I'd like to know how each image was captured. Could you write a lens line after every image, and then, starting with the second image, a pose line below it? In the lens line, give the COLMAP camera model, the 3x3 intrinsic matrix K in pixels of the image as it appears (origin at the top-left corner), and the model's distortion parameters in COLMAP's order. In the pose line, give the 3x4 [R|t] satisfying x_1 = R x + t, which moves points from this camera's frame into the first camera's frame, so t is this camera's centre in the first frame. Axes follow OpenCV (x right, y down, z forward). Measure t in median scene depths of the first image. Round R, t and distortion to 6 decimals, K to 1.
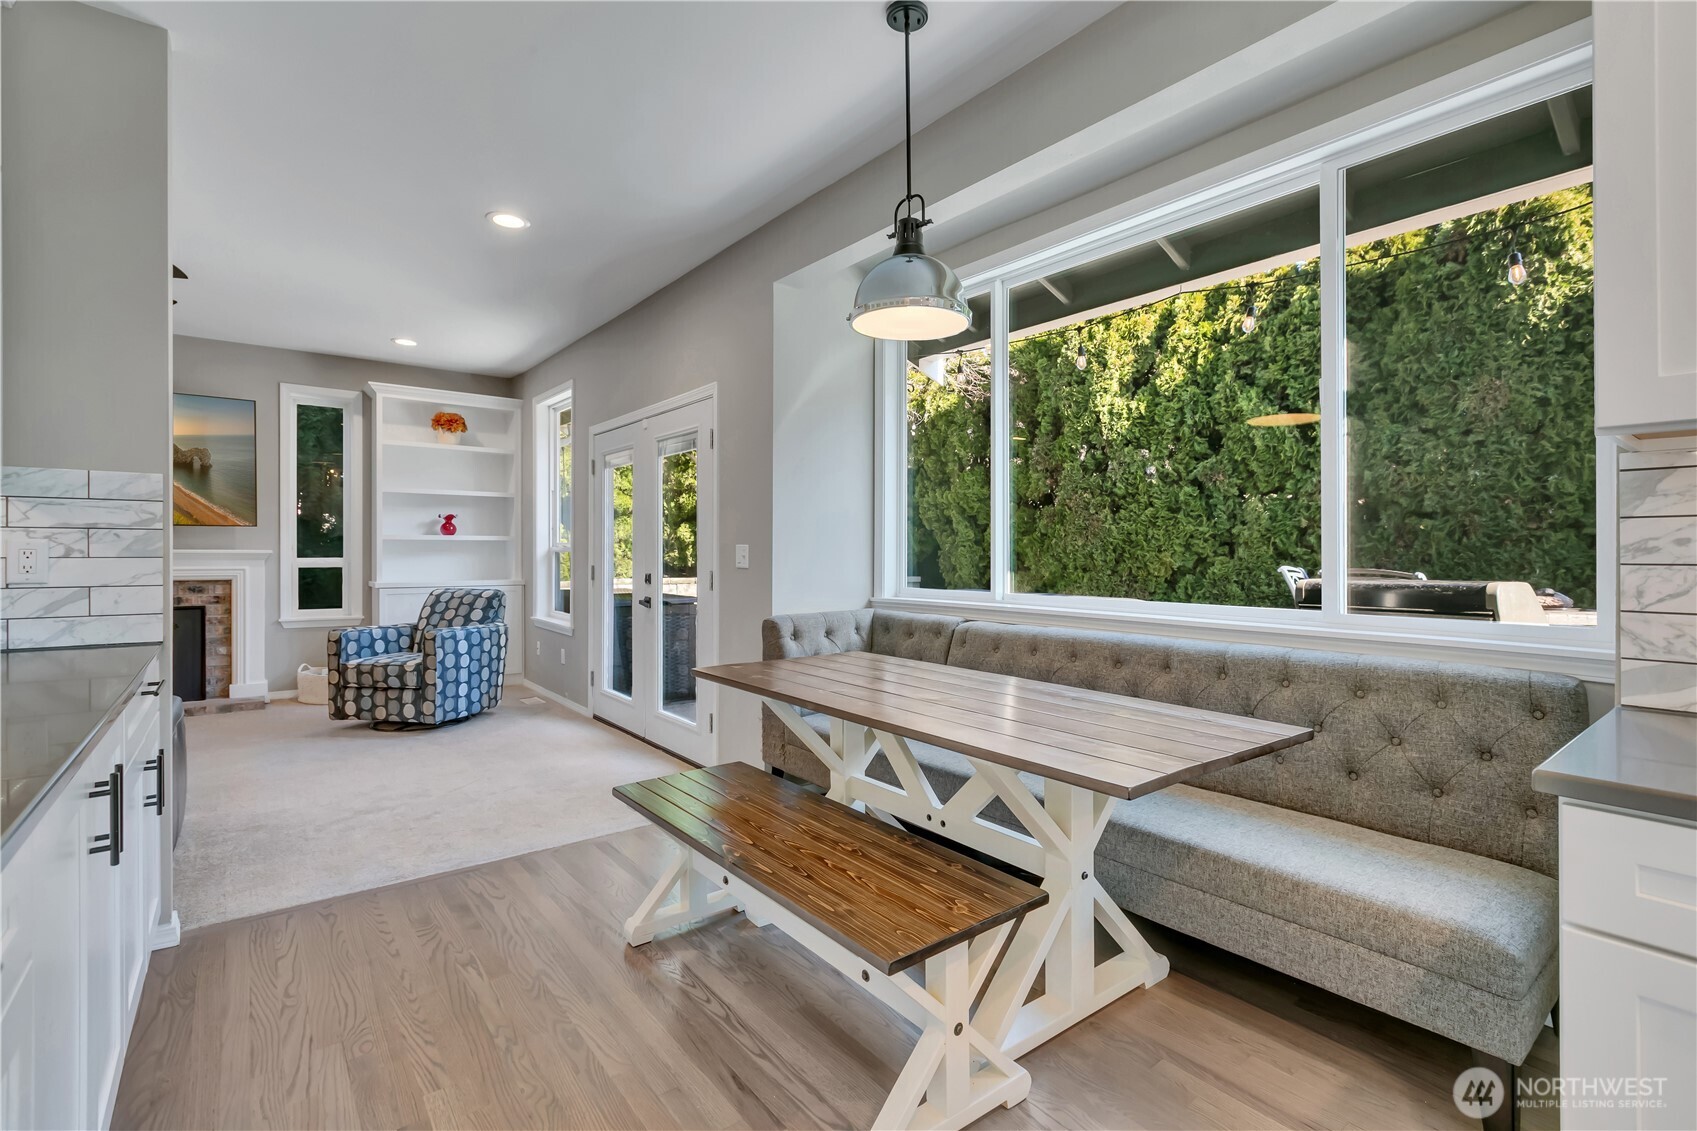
lens RADIAL K [[789.4, 0, 859.8], [0, 789.4, 549.8], [0, 0, 1]] dist [0.000616, 0.000554]
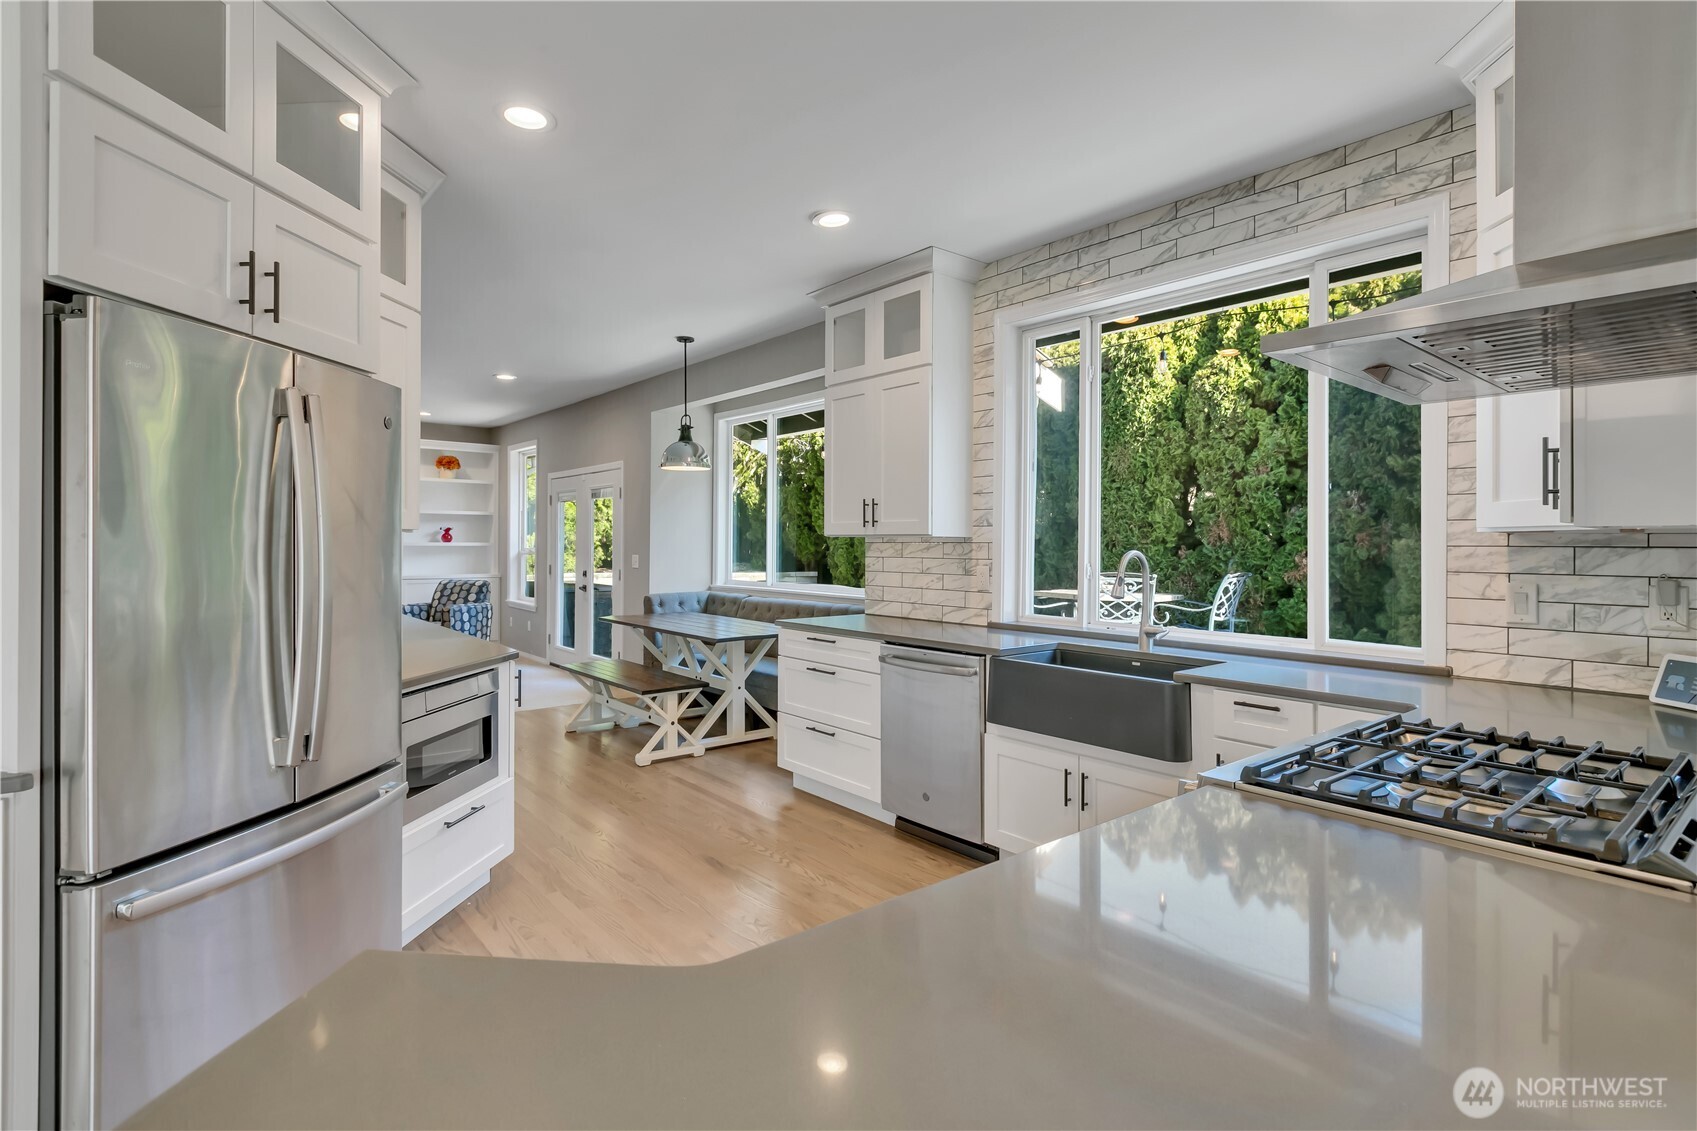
lens RADIAL K [[835.8, 0, 858.6], [0, 835.8, 540.1], [0, 0, 1]] dist [-0.002542, -0.000422]
pose [[0.999543, 0.002964, 0.030070, 0.221538], [-0.002925, 0.999995, -0.001343, -0.028938], [-0.030074, 0.001254, 0.999547, -0.669644]]
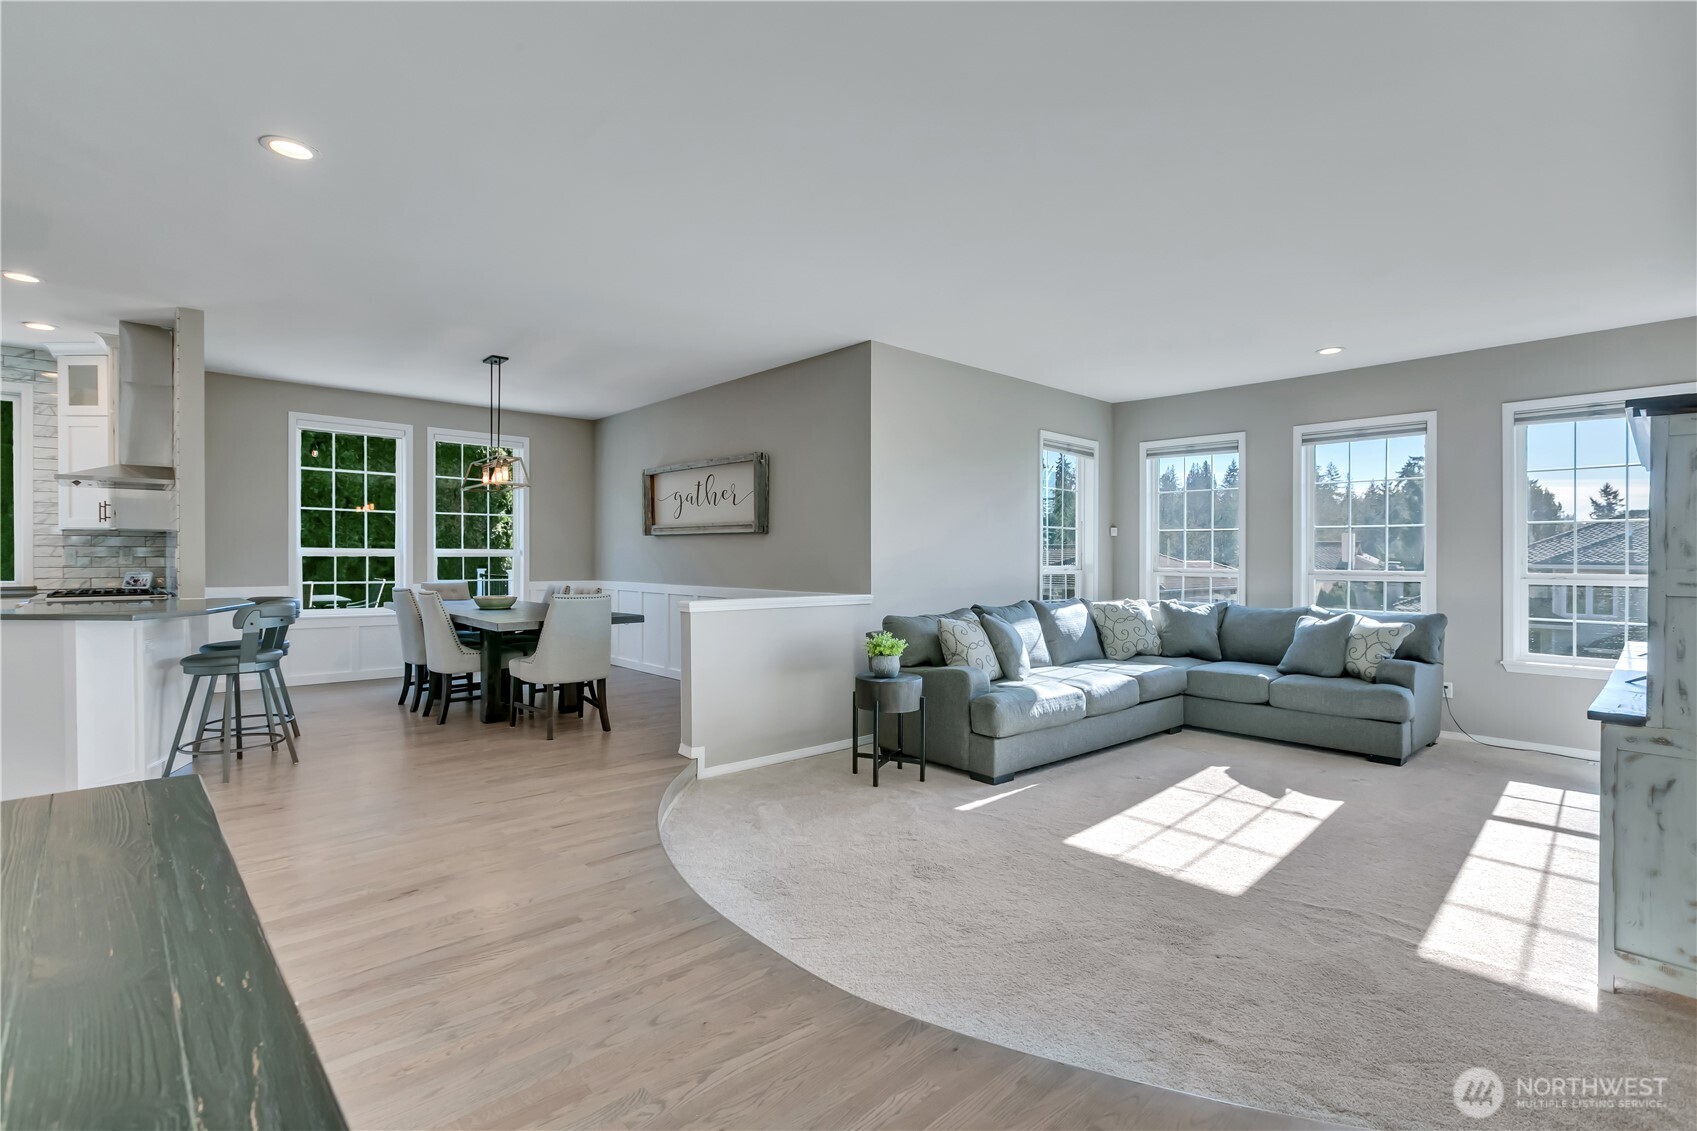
lens RADIAL K [[787.0, 0, 855.4], [0, 787.0, 563.3], [0, 0, 1]] dist [-0.000608, 0.000309]
pose [[-0.077980, -0.011798, 0.996885, -0.643631], [-0.008761, 0.999899, 0.011149, -0.008309], [-0.996916, -0.007864, -0.078075, -1.274797]]
